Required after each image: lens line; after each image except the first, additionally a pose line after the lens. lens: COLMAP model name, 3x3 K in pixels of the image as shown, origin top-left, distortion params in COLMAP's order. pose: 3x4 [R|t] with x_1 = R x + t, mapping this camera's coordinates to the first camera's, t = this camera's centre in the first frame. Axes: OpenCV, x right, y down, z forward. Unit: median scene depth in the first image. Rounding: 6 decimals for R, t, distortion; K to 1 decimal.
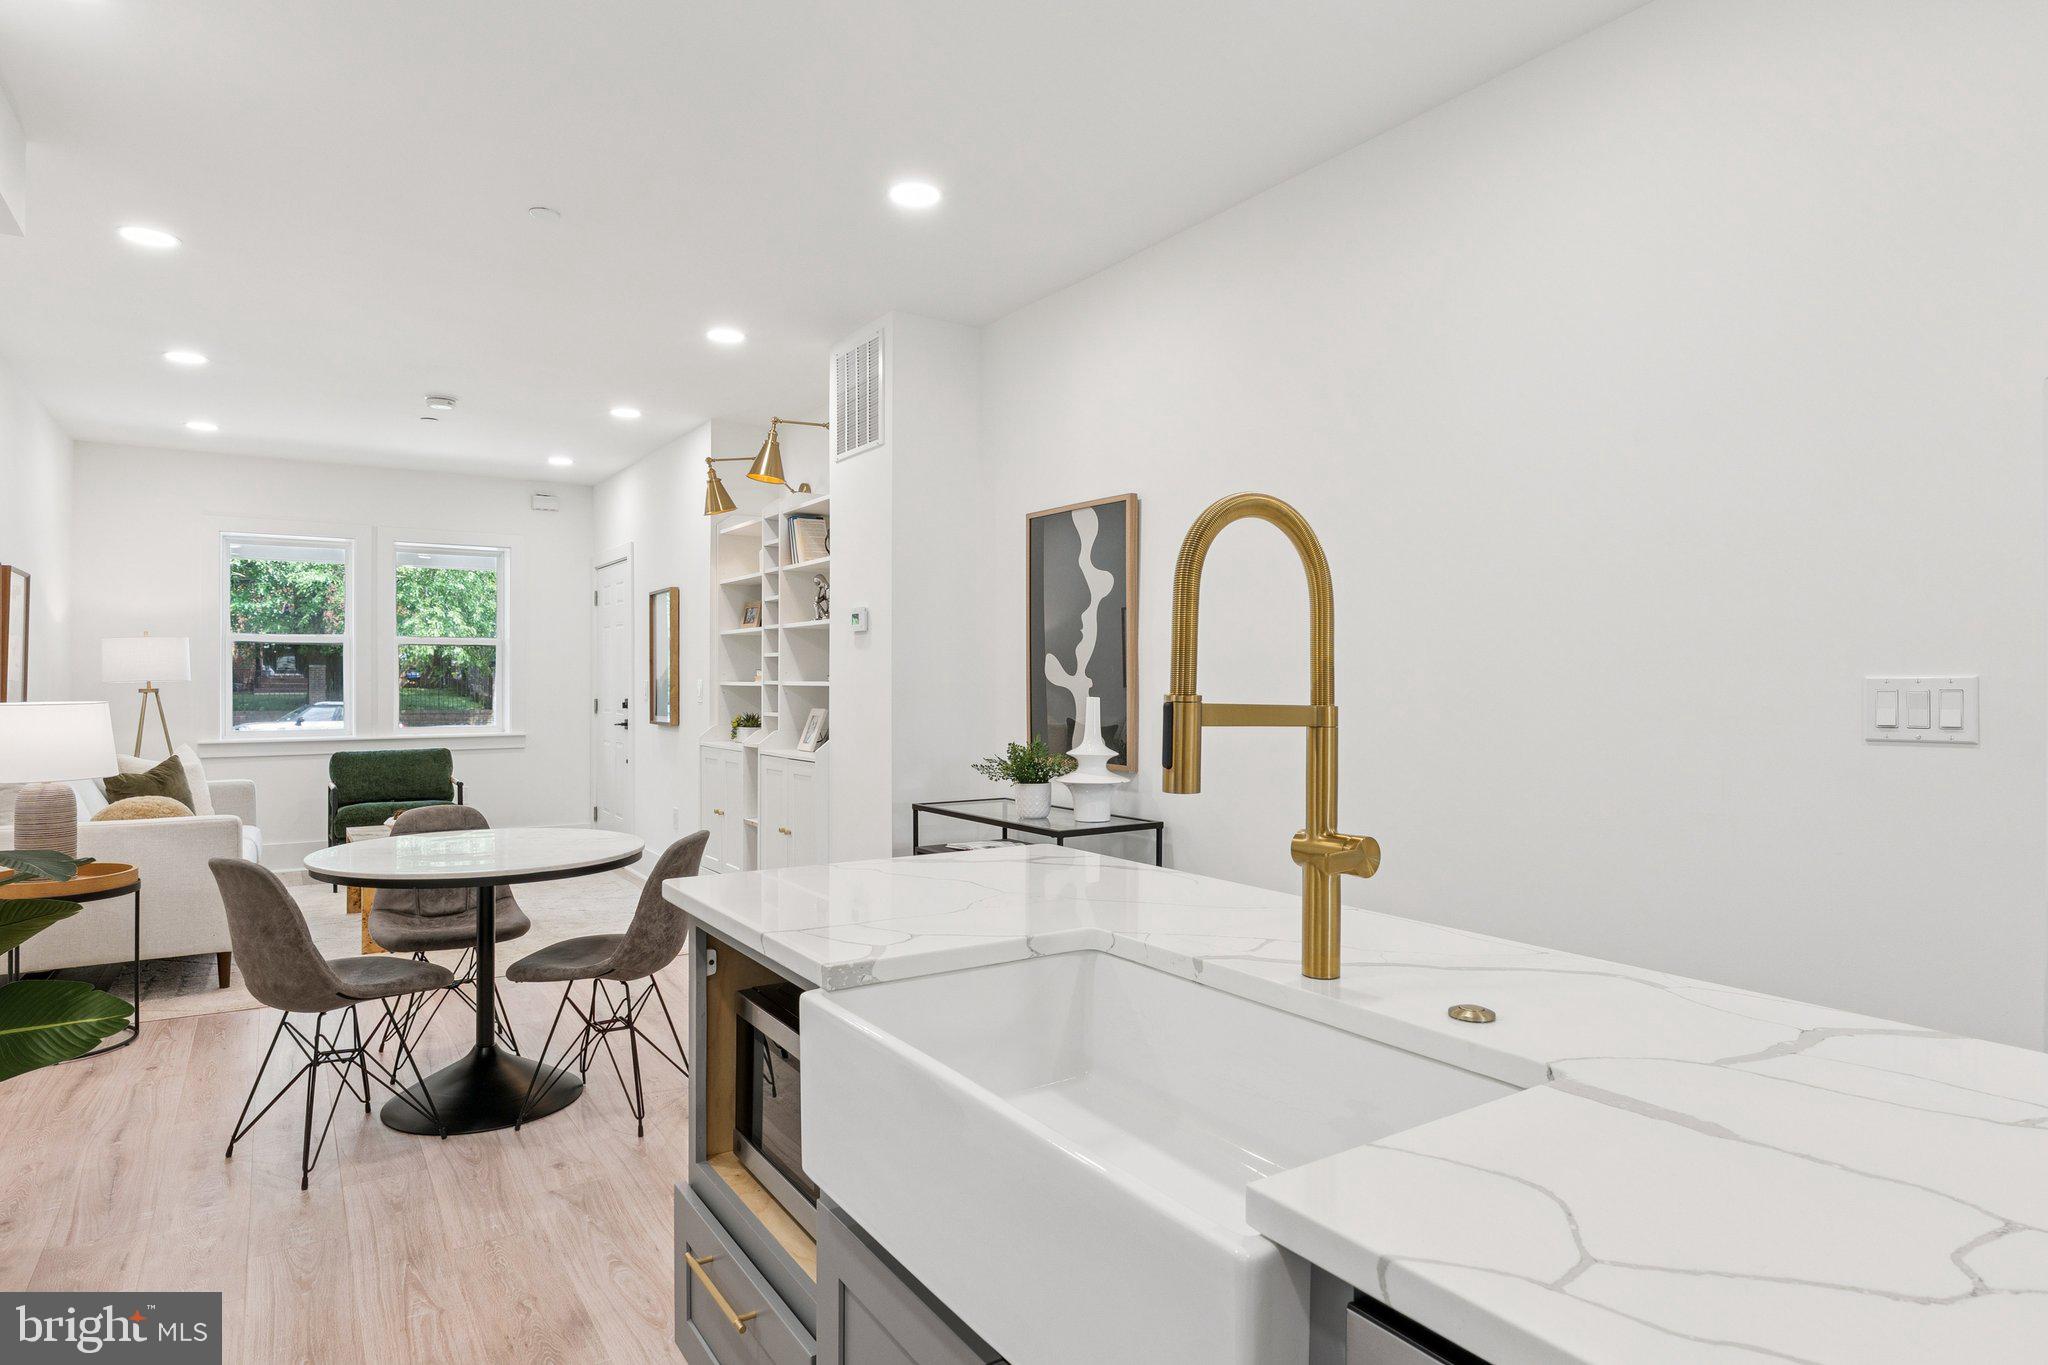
lens RADIAL K [[1115.6, 0, 1024.0], [0, 1115.6, 682.5], [0, 0, 1]] dist [-0.029335, 0.000052]
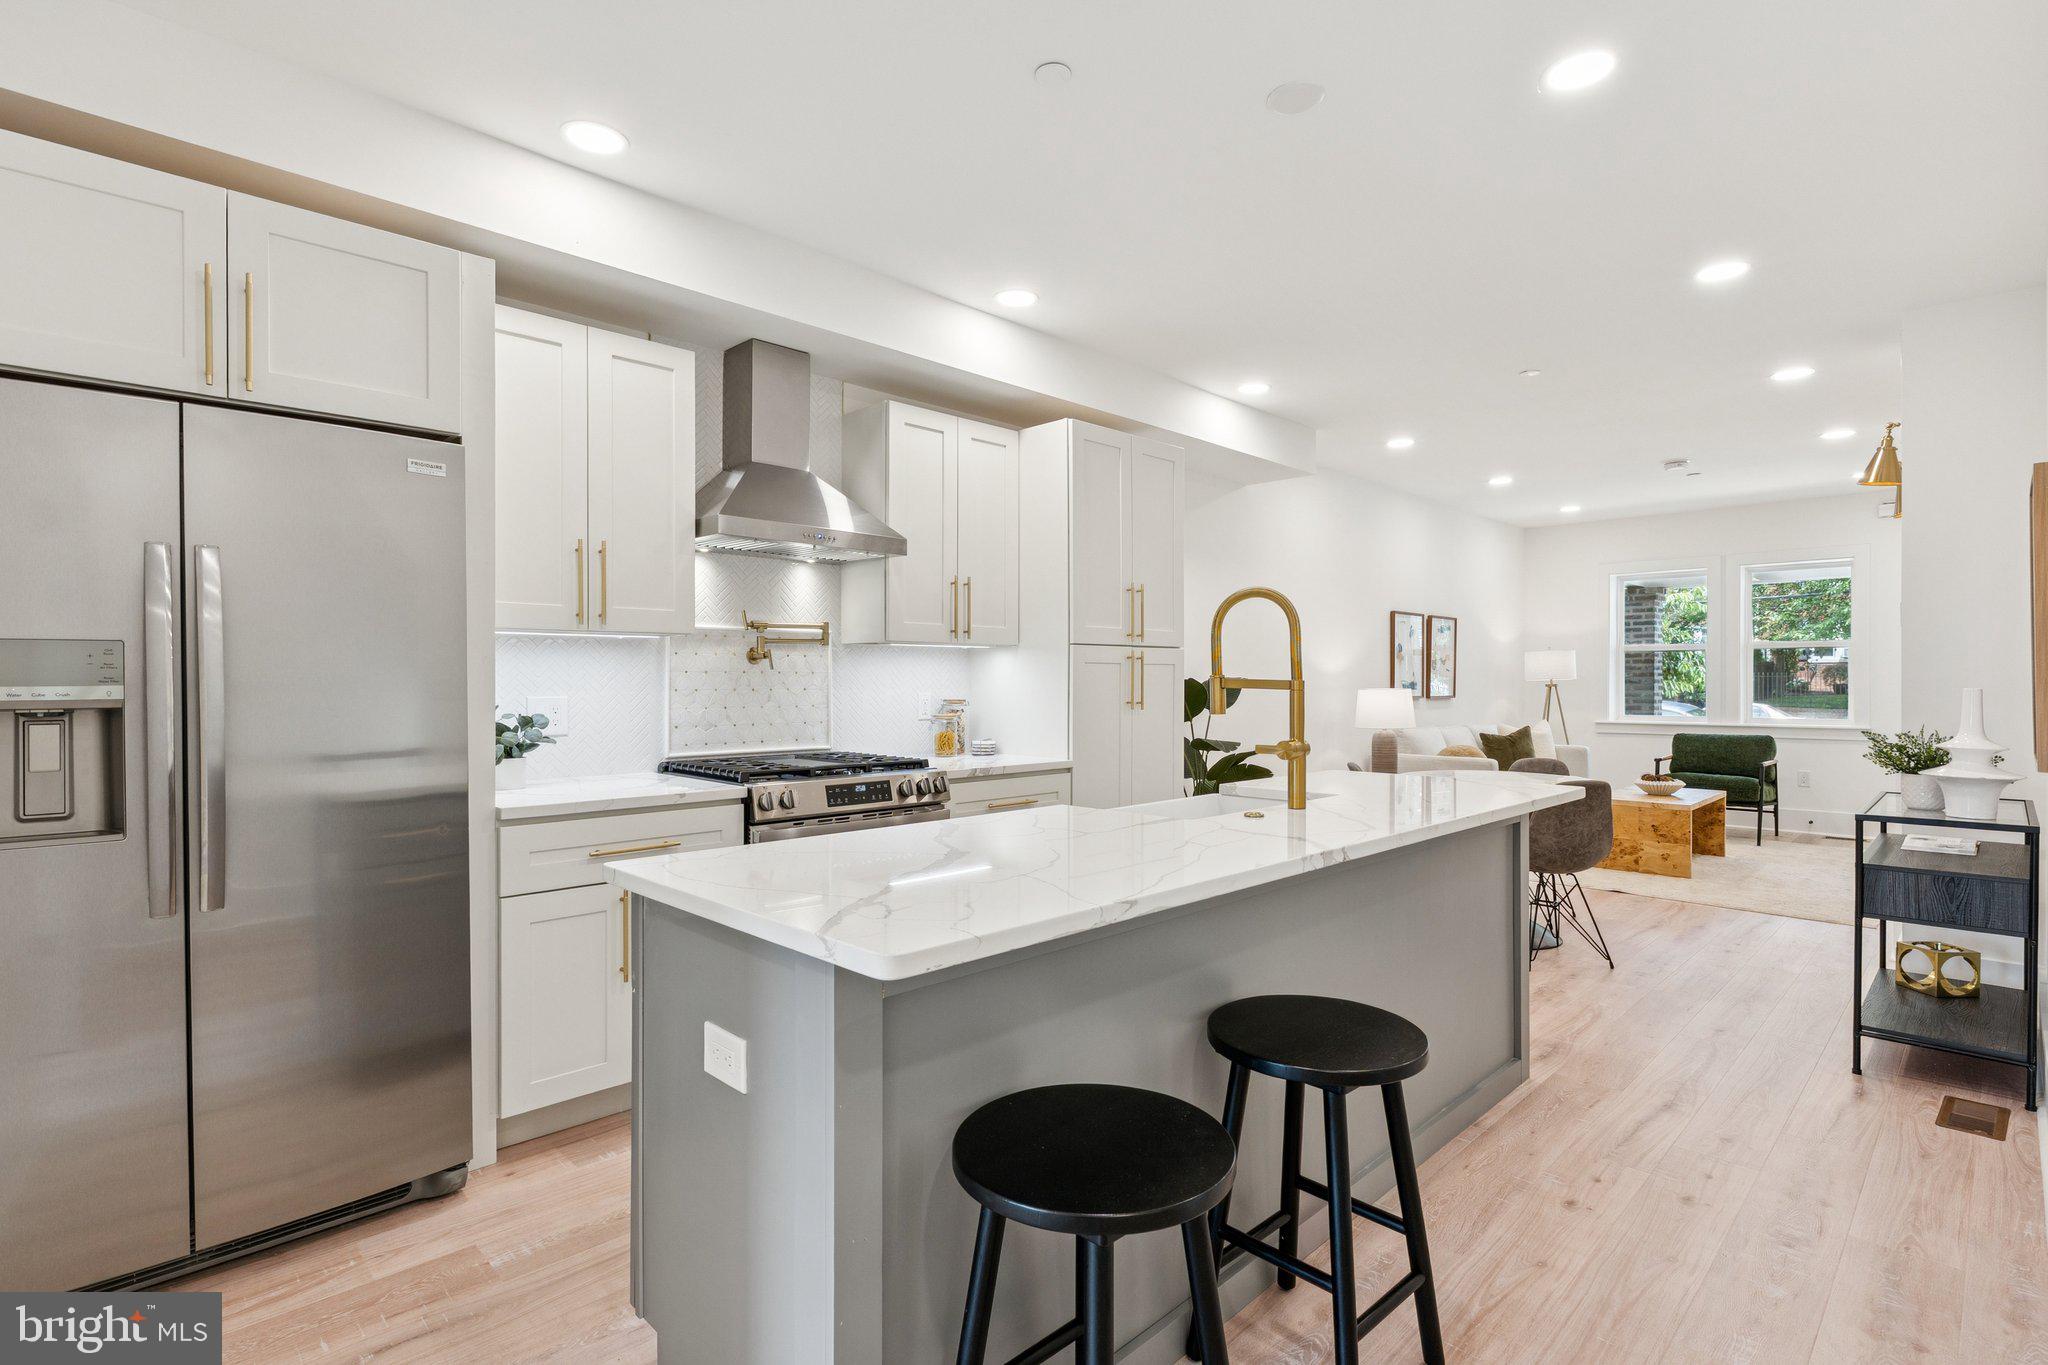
lens RADIAL K [[993.6, 0, 1024.0], [0, 993.6, 682.5], [0, 0, 1]] dist [0.000394, 0.000167]
pose [[0.175336, -0.001150, -0.984508, 0.503117], [-0.001959, 0.999997, -0.001517, 0.007056], [0.984507, 0.002195, 0.175333, 0.032430]]
